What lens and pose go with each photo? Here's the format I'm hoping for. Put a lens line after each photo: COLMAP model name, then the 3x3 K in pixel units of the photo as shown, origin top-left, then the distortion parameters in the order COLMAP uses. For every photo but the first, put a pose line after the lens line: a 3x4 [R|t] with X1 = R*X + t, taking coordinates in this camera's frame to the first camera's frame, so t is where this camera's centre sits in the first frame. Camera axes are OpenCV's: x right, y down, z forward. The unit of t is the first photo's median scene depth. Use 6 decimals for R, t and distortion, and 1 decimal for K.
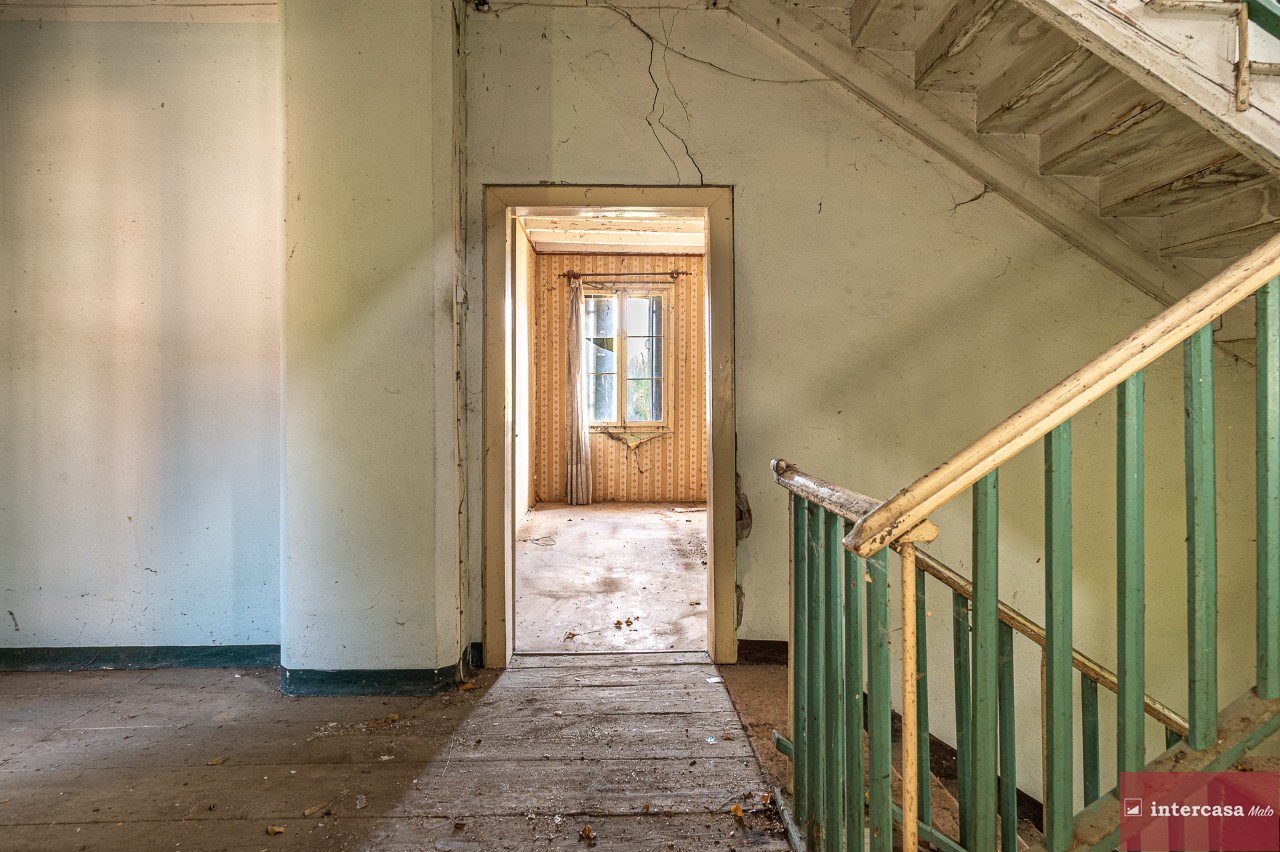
lens RADIAL K [[732.7, 0, 650.1], [0, 732.7, 407.9], [0, 0, 1]] dist [-0.008497, 0.004550]
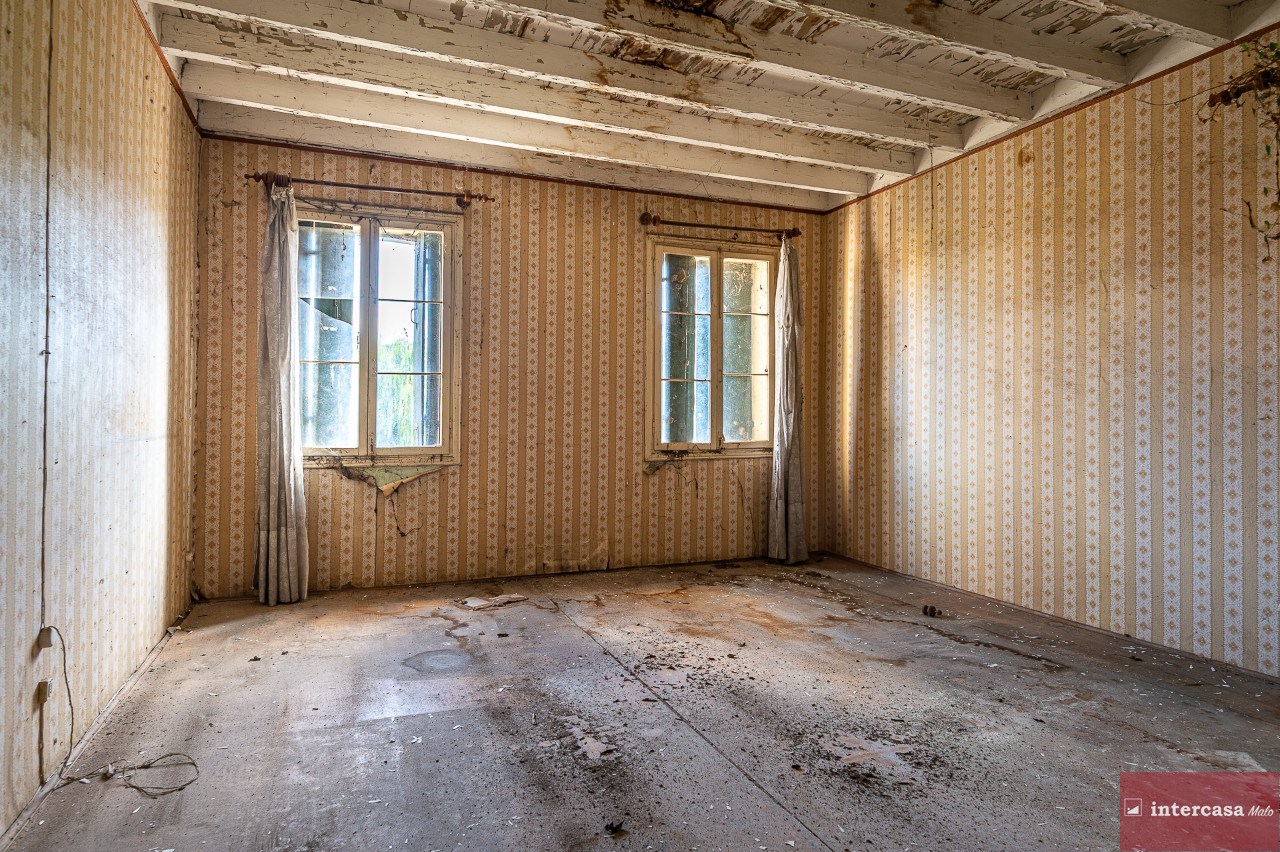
lens RADIAL K [[732.7, 0, 635.6], [0, 732.7, 405.4], [0, 0, 1]] dist [-0.008497, 0.004550]
pose [[0.946122, 0.008607, 0.323695, -0.025889], [-0.000715, 0.999700, -0.024493, -0.000165], [-0.323809, 0.022942, 0.945844, 0.395951]]
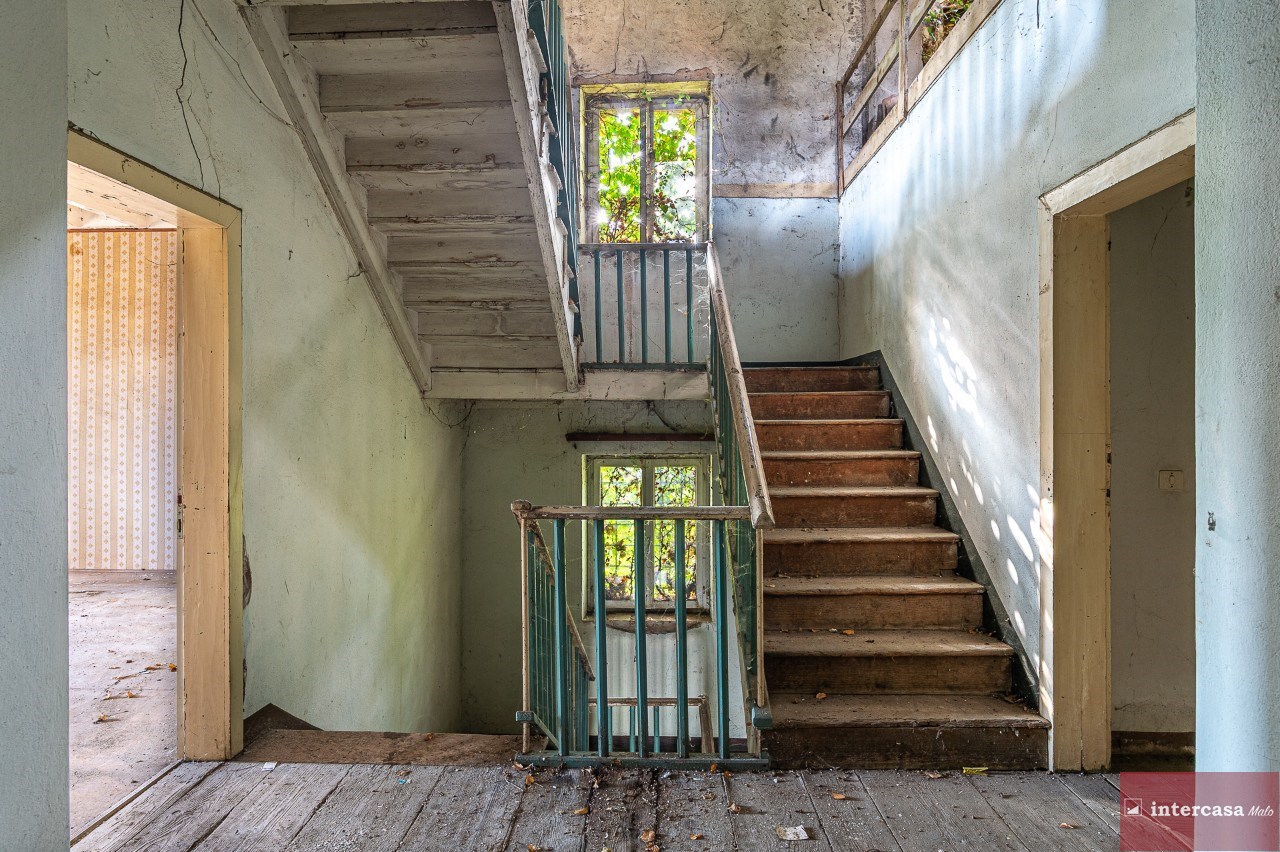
lens RADIAL K [[732.7, 0, 630.0], [0, 732.7, 417.5], [0, 0, 1]] dist [-0.008497, 0.004550]
pose [[0.091421, -0.000353, 0.995812, -0.276264], [0.005938, 0.999982, -0.000191, -0.018674], [-0.995795, 0.005930, 0.091422, 0.173300]]
